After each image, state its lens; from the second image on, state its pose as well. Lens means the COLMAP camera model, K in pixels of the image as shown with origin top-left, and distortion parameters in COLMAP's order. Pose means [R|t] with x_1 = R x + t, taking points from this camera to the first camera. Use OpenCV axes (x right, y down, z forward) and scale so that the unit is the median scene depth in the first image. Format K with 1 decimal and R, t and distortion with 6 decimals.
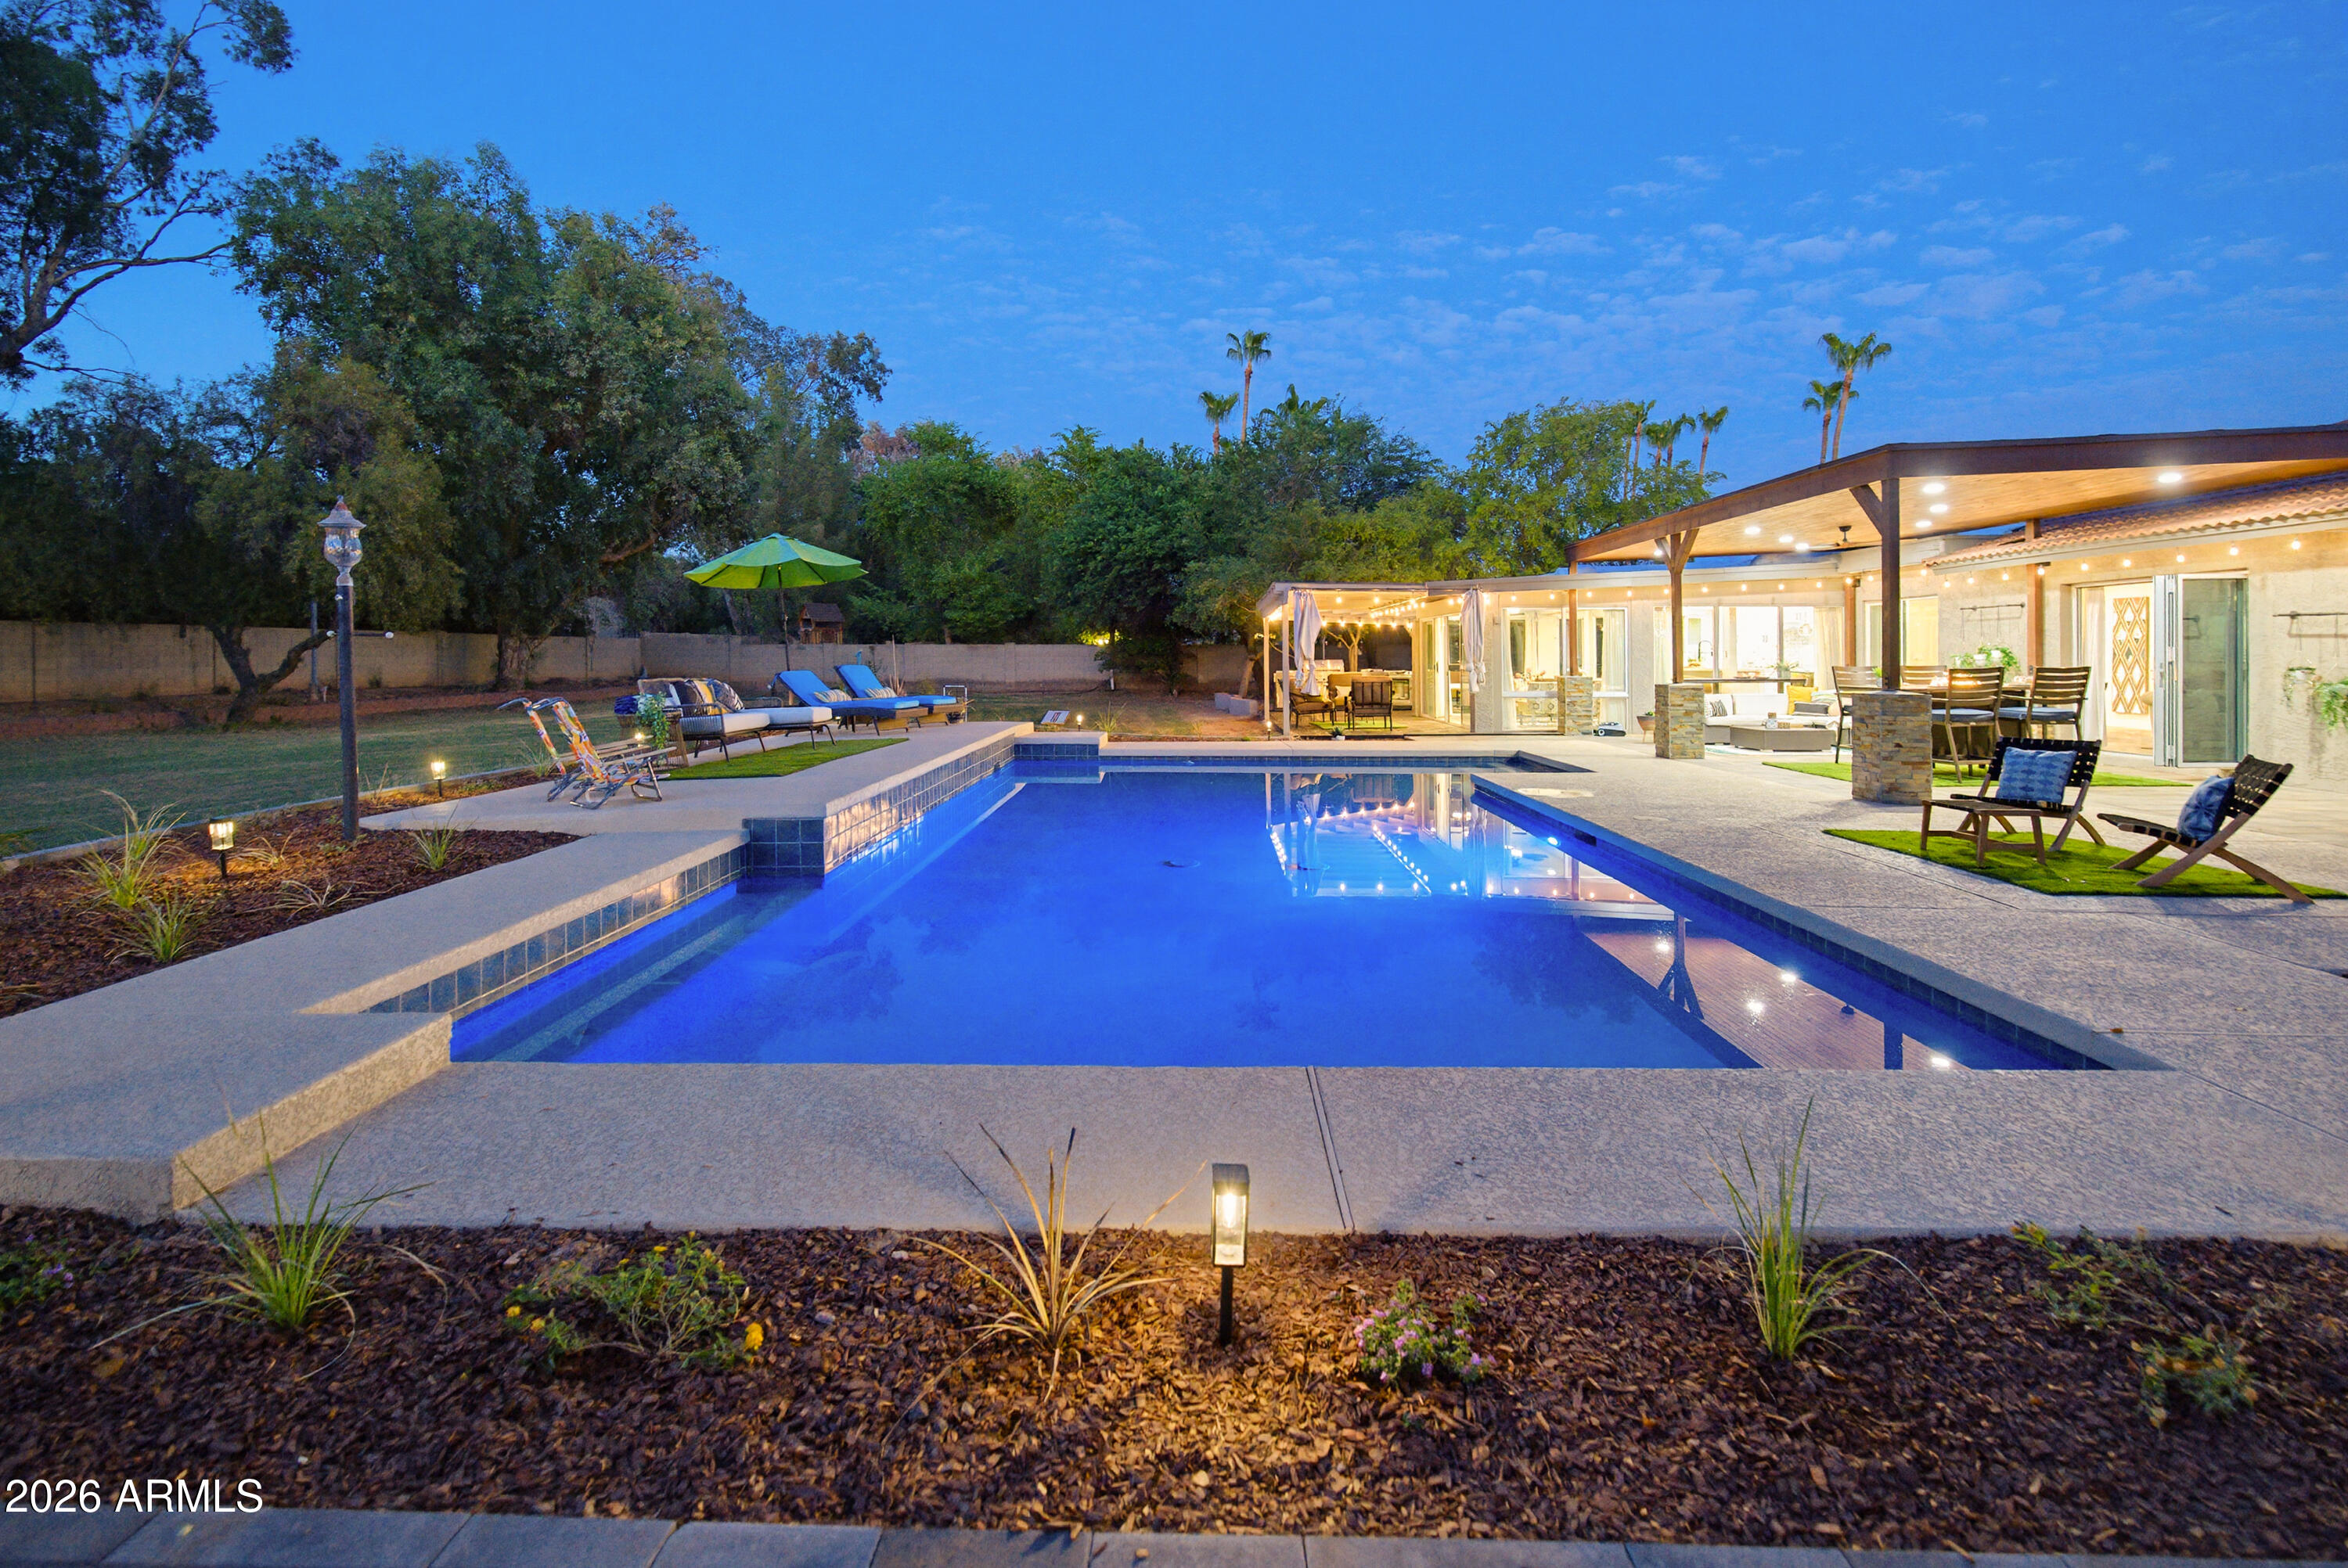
lens RADIAL K [[1093.2, 0, 1179.7], [0, 1093.2, 667.3], [0, 0, 1]] dist [0.001778, 0.001532]
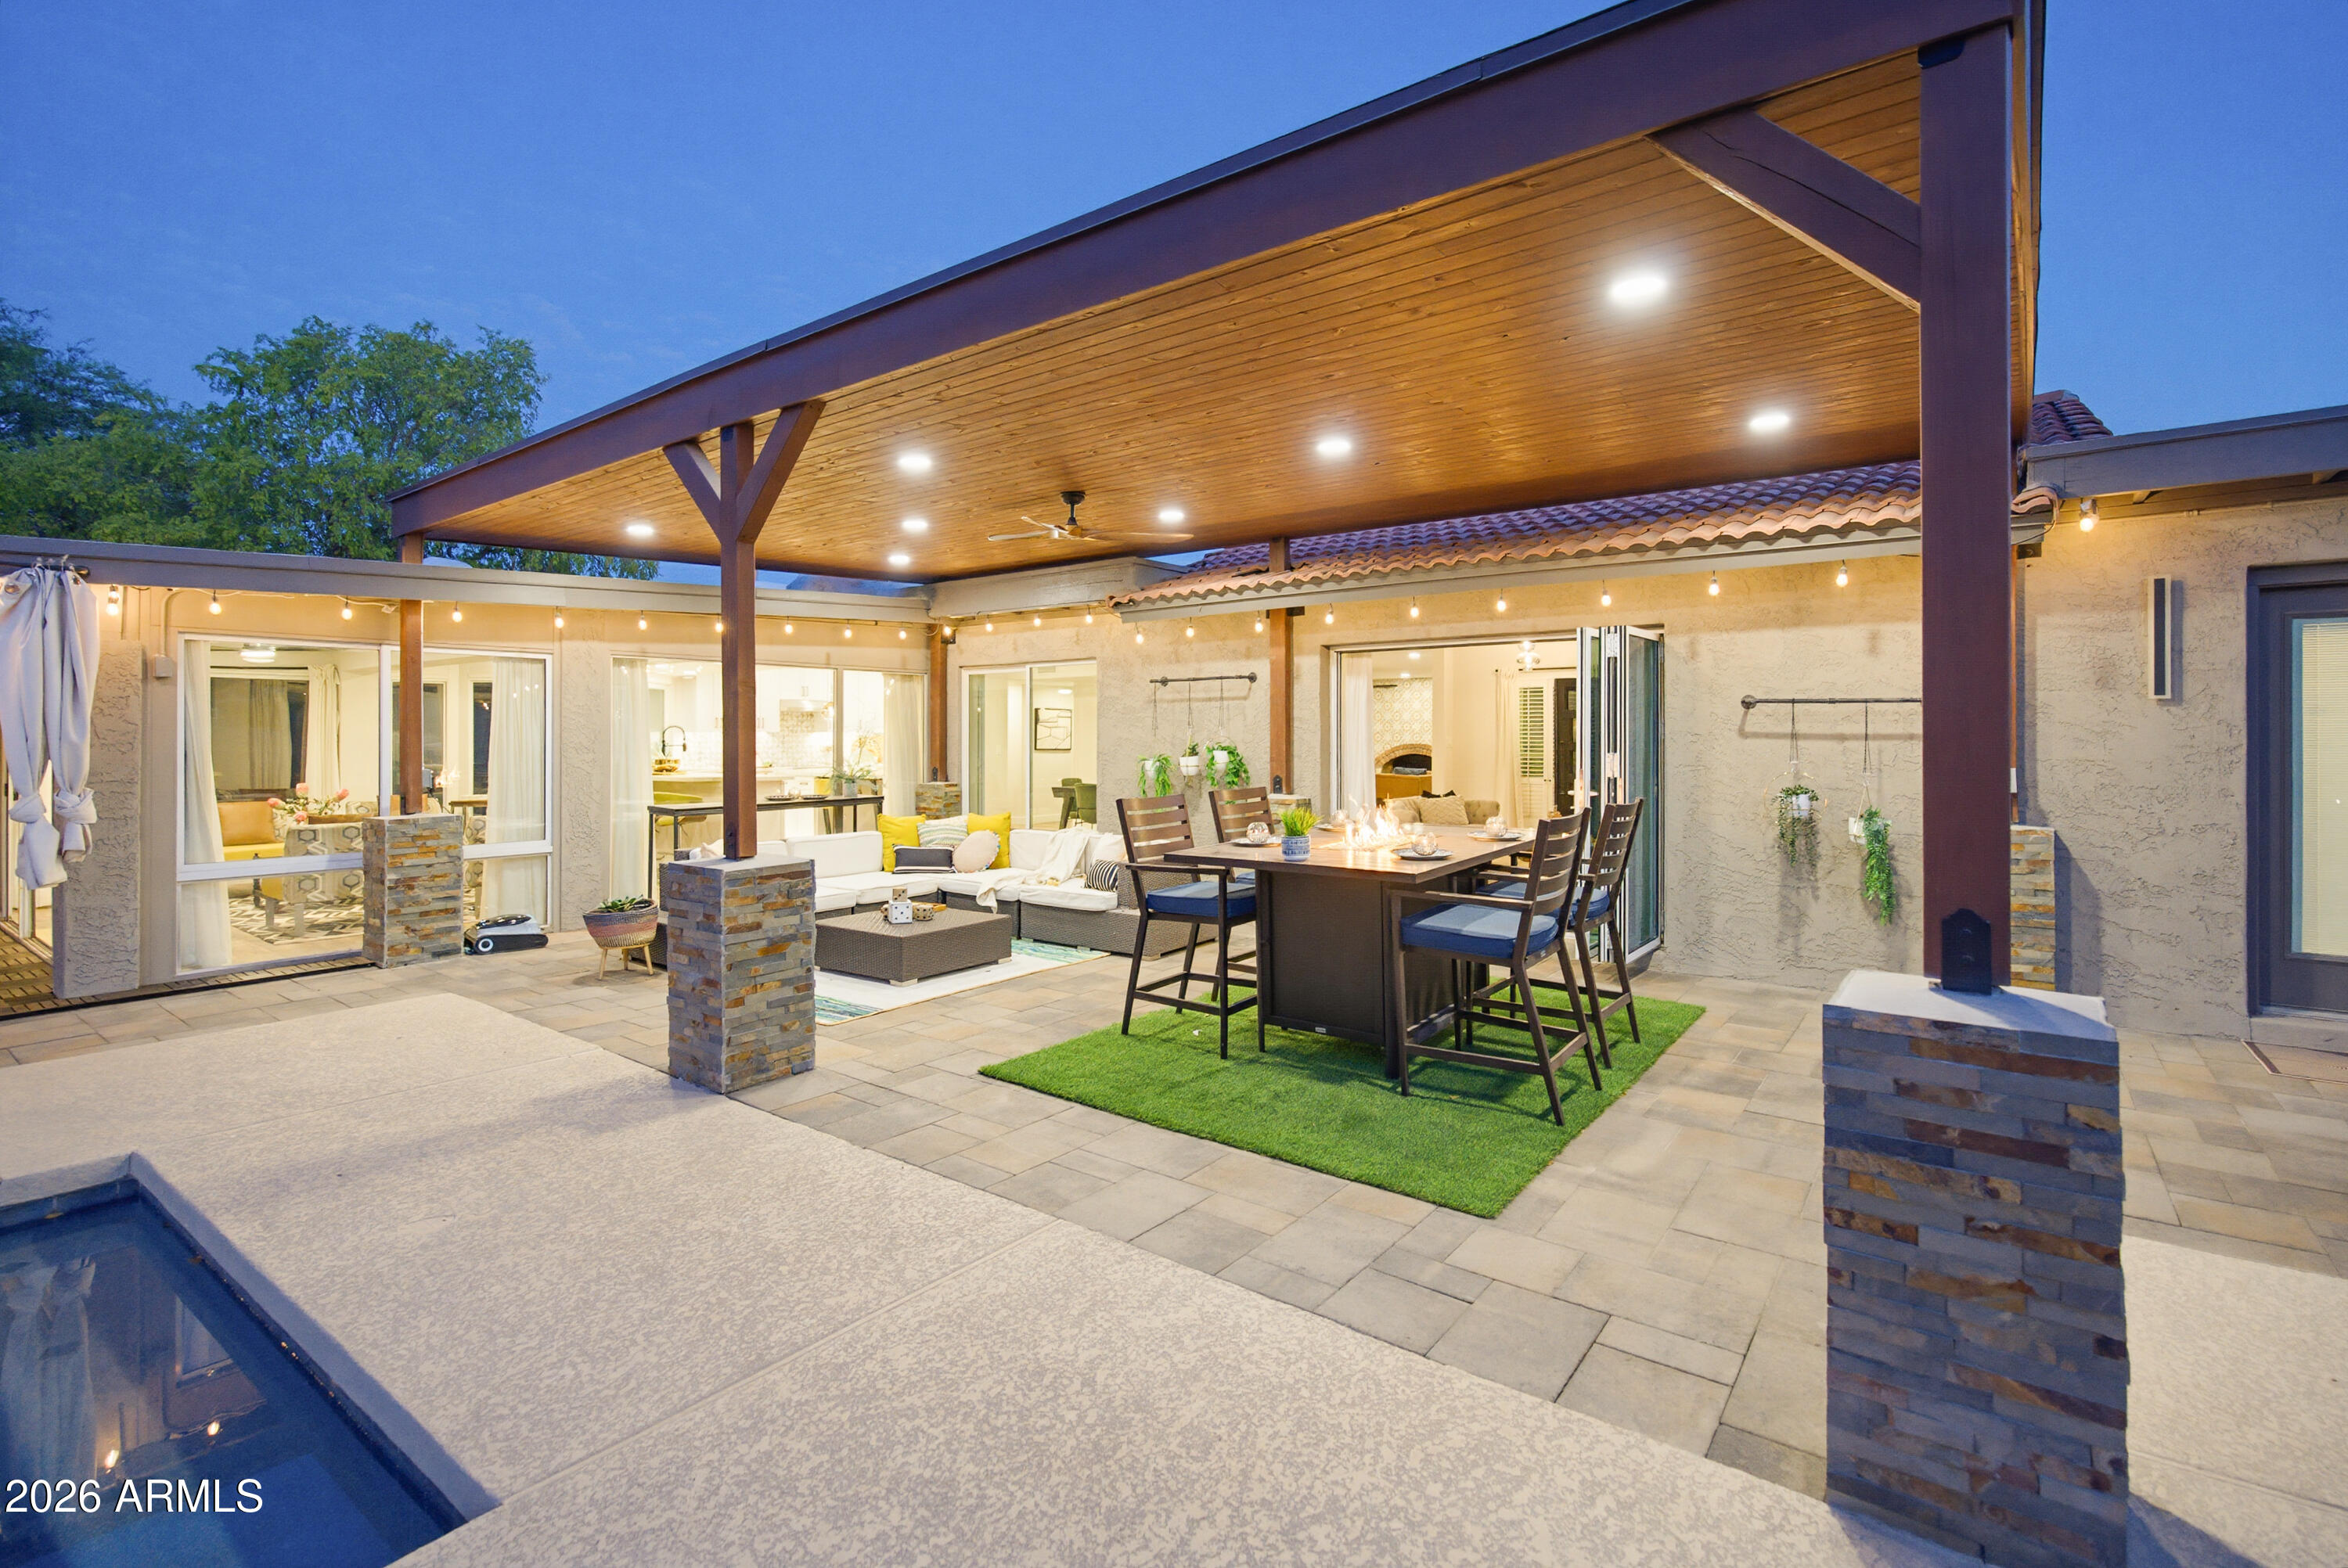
lens RADIAL K [[1093.2, 0, 1177.9], [0, 1093.2, 723.6], [0, 0, 1]] dist [0.001778, 0.001532]
pose [[0.578044, 0.006265, 0.815981, 0.148280], [0.011972, 0.999798, -0.016158, -0.012917], [-0.815918, 0.019109, 0.577852, 0.409087]]
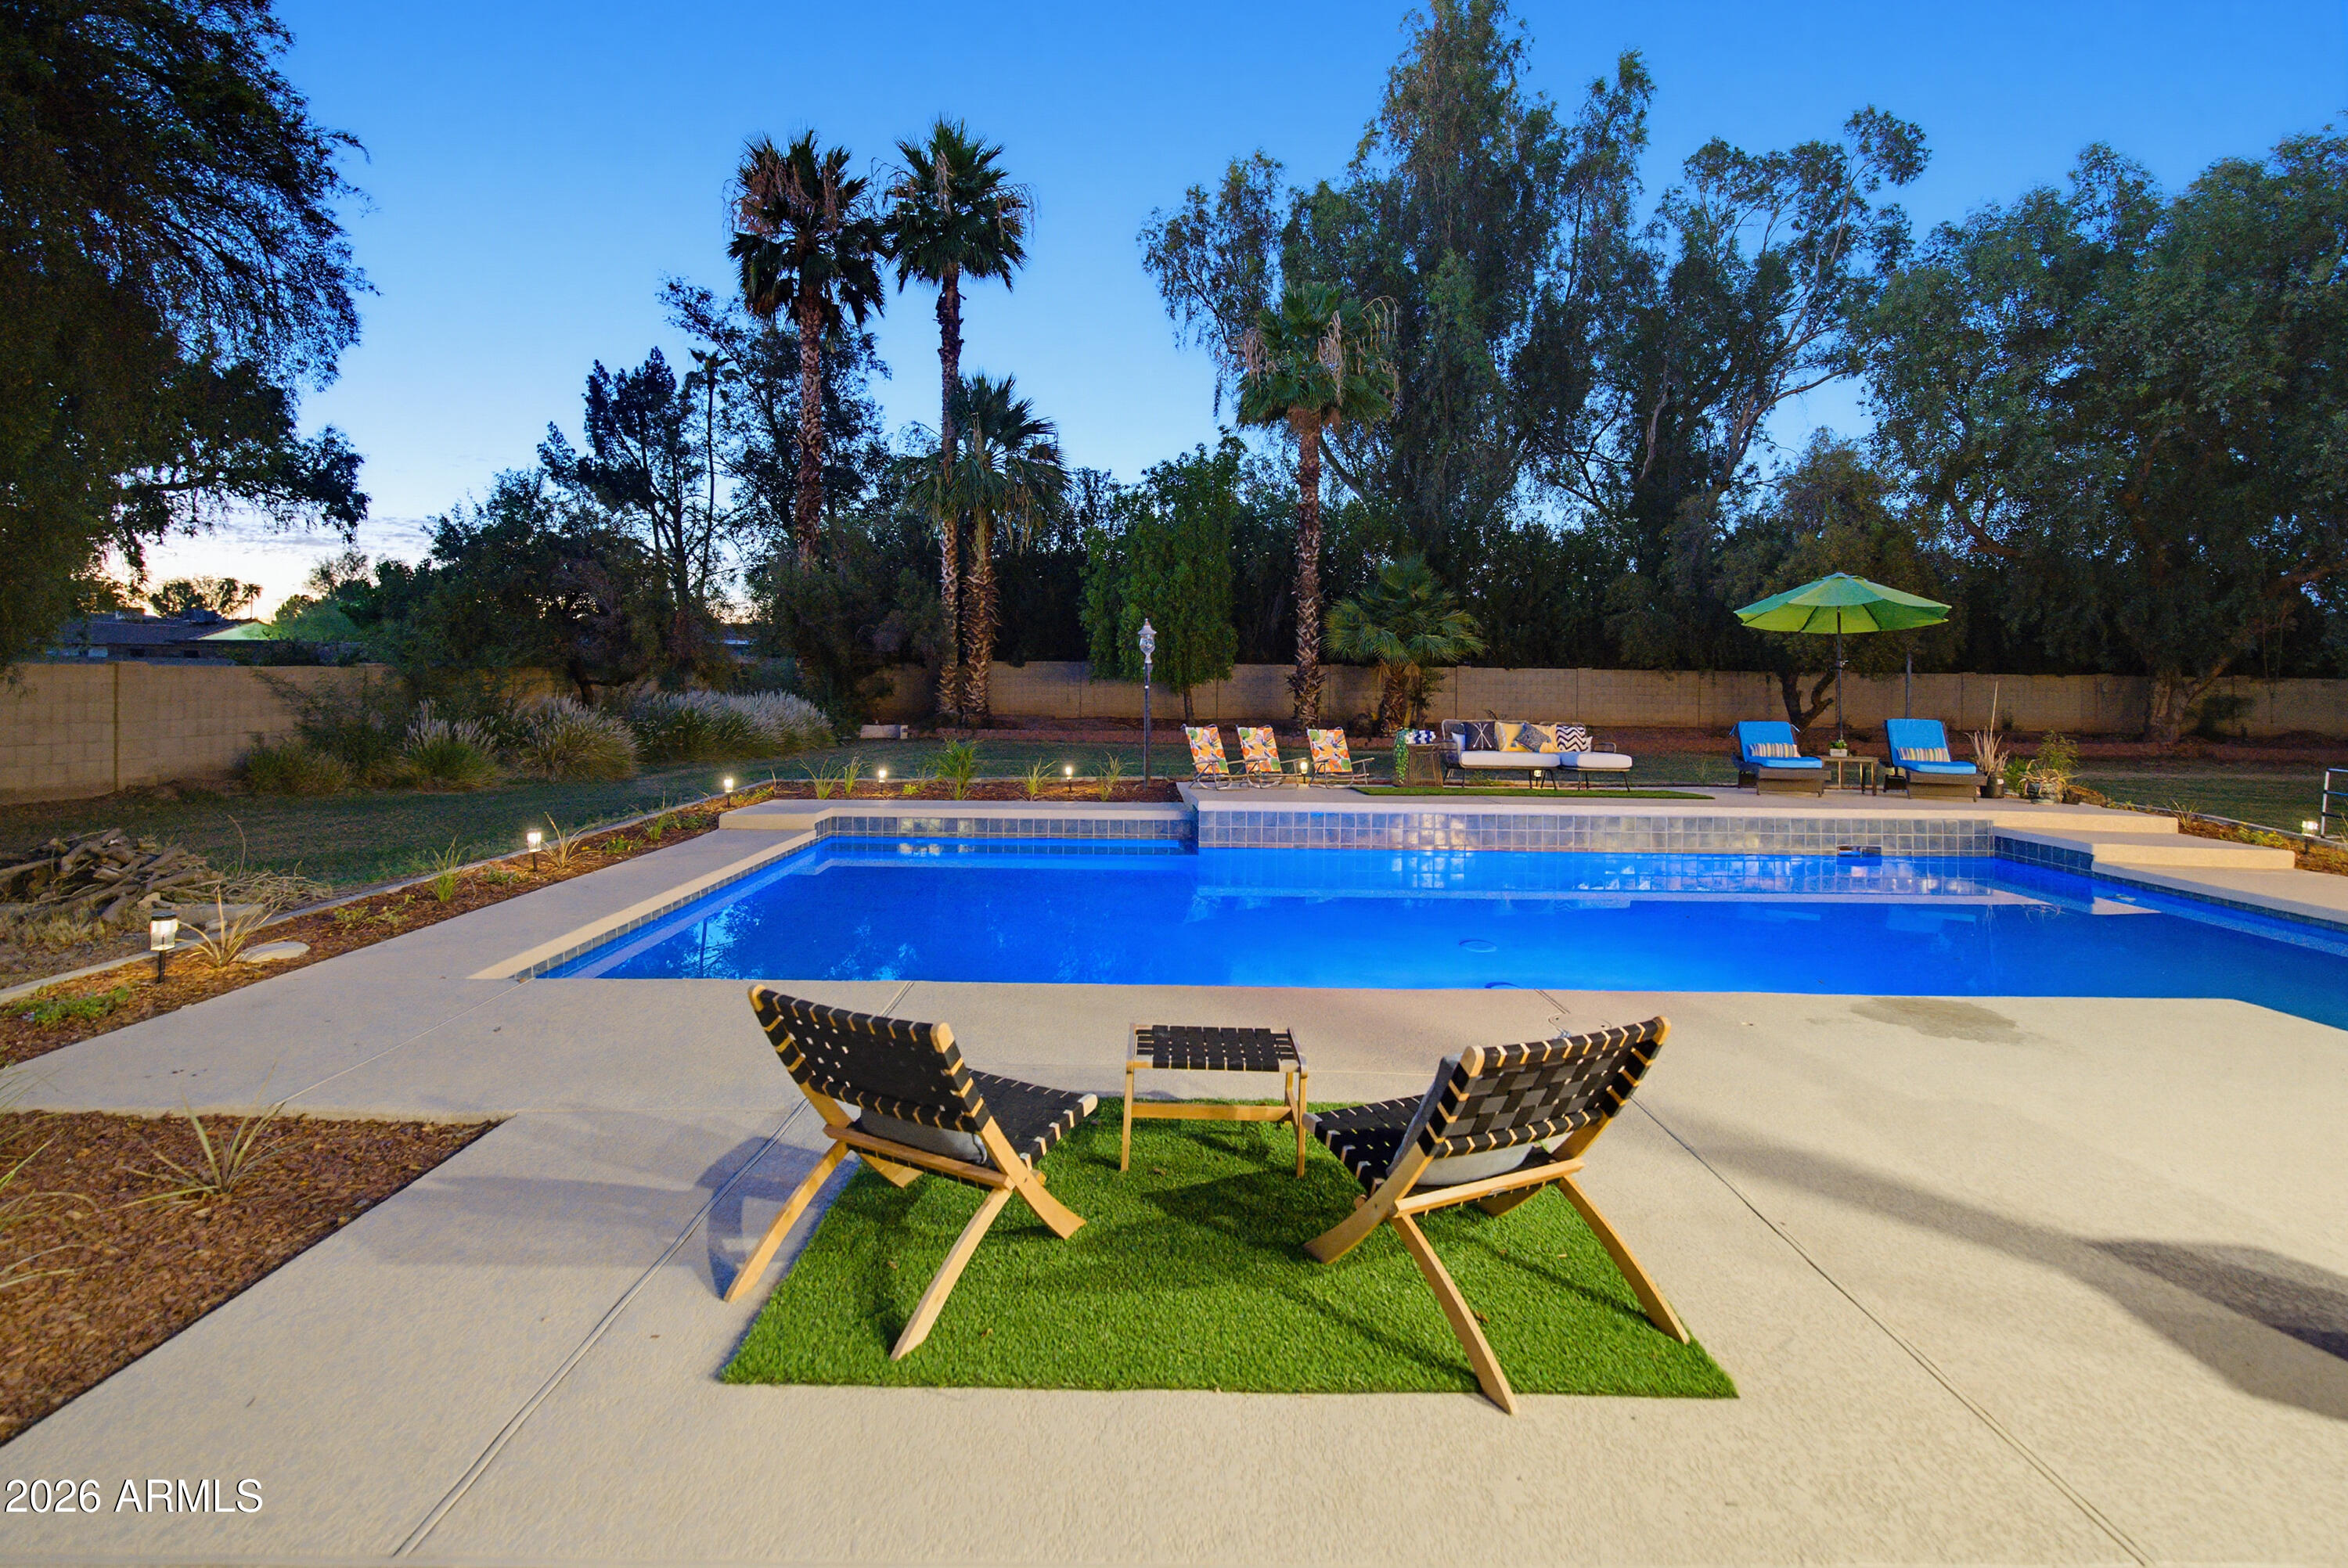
lens RADIAL K [[1093.2, 0, 1172.5], [0, 1093.2, 680.1], [0, 0, 1]] dist [0.001778, 0.001532]
pose [[0.029606, 0.001418, -0.999561, 0.354856], [-0.025781, 0.999667, 0.000655, -0.012803], [0.999229, 0.025750, 0.029633, 0.280072]]
